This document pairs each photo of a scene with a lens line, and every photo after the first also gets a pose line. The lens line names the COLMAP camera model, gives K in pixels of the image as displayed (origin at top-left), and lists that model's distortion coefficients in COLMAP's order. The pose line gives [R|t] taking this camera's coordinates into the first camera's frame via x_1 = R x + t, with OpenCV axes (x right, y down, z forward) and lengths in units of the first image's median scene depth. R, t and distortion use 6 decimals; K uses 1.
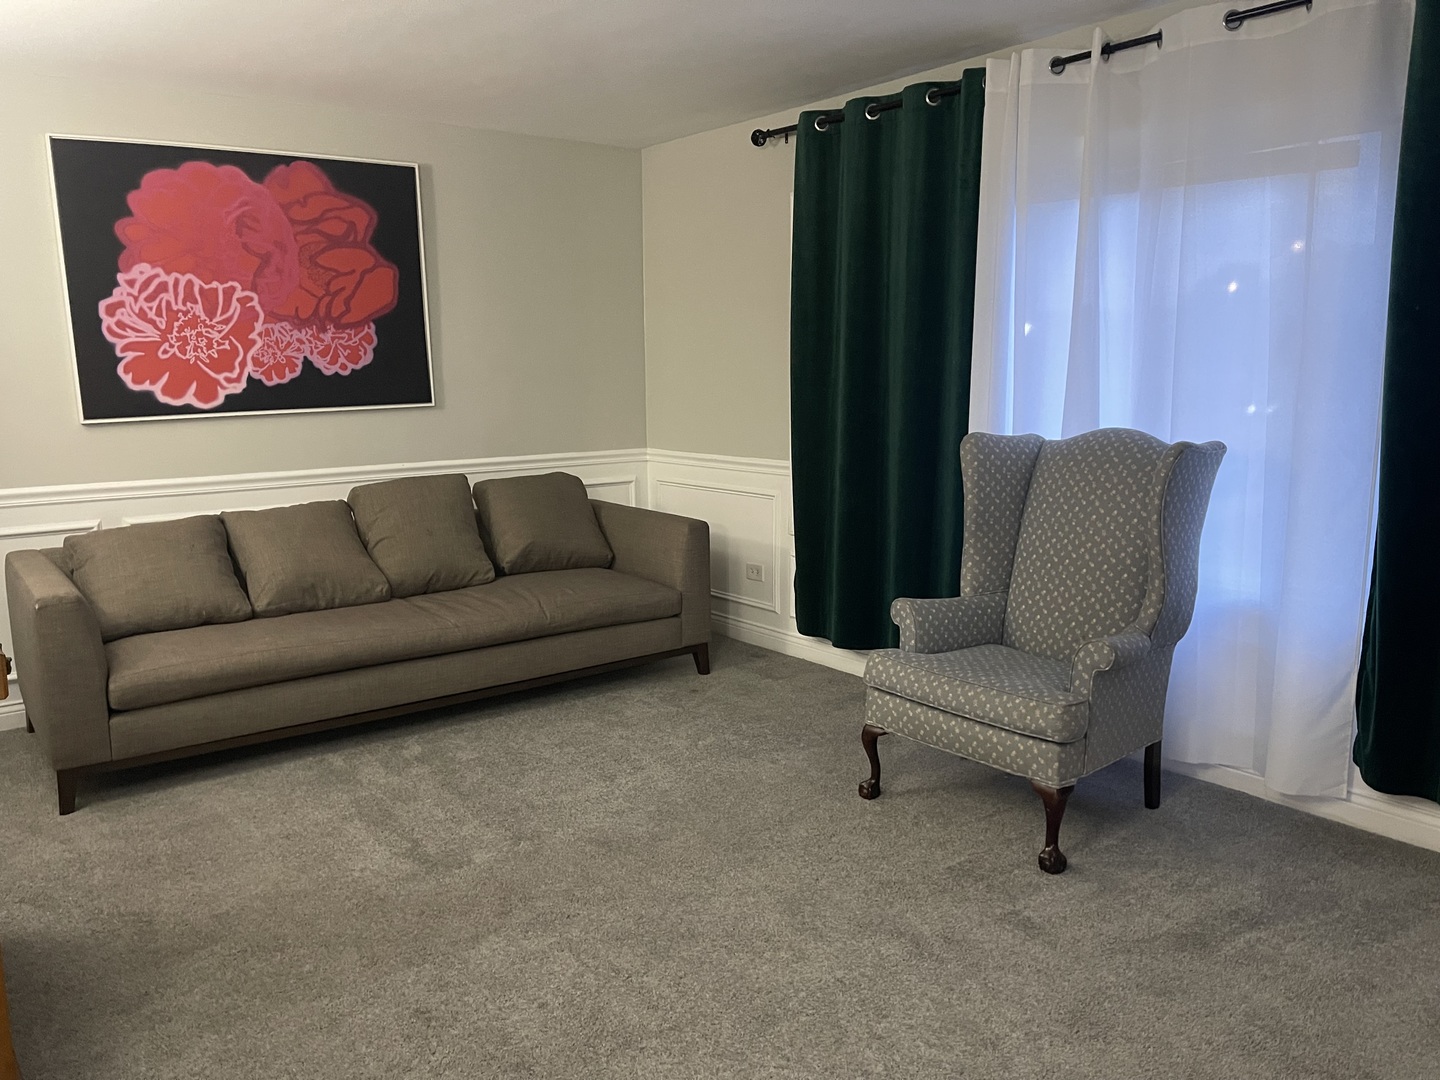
lens RADIAL K [[1093.6, 0, 715.6], [0, 1093.6, 543.7], [0, 0, 1]] dist [0.065777, -0.085568]
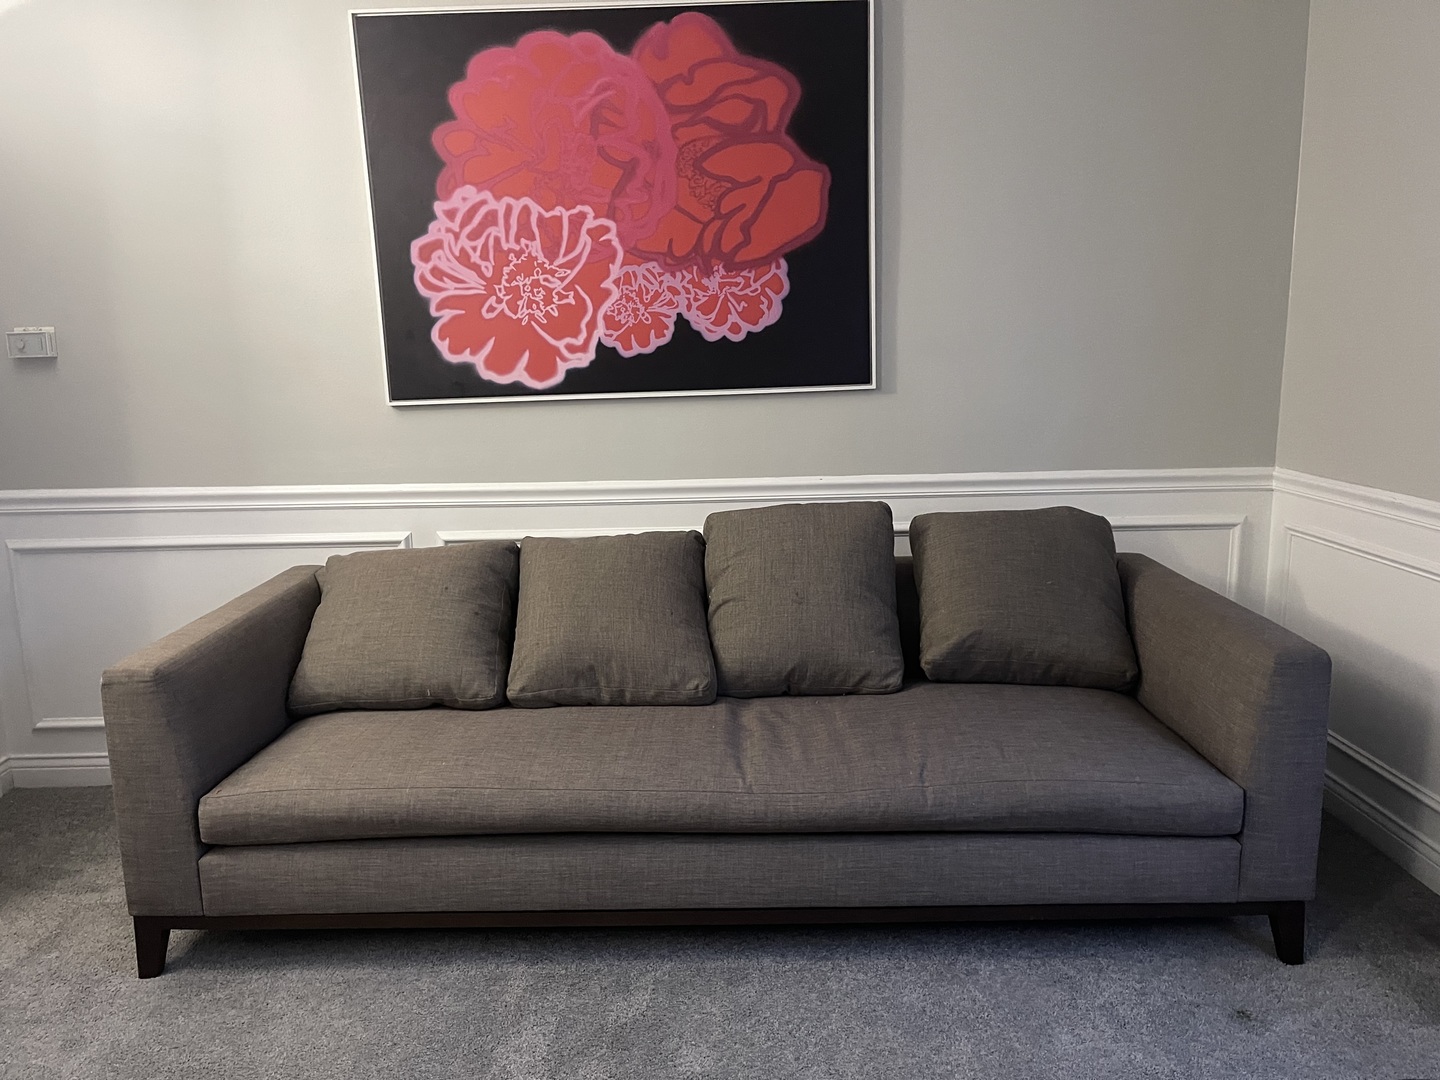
lens RADIAL K [[1093.6, 0, 715.6], [0, 1093.6, 543.7], [0, 0, 1]] dist [0.065777, -0.085568]
pose [[0.802909, 0.104492, -0.586871, 0.057516], [-0.088555, 0.994501, 0.055917, -0.071905], [0.589487, 0.007074, 0.807747, 0.492237]]
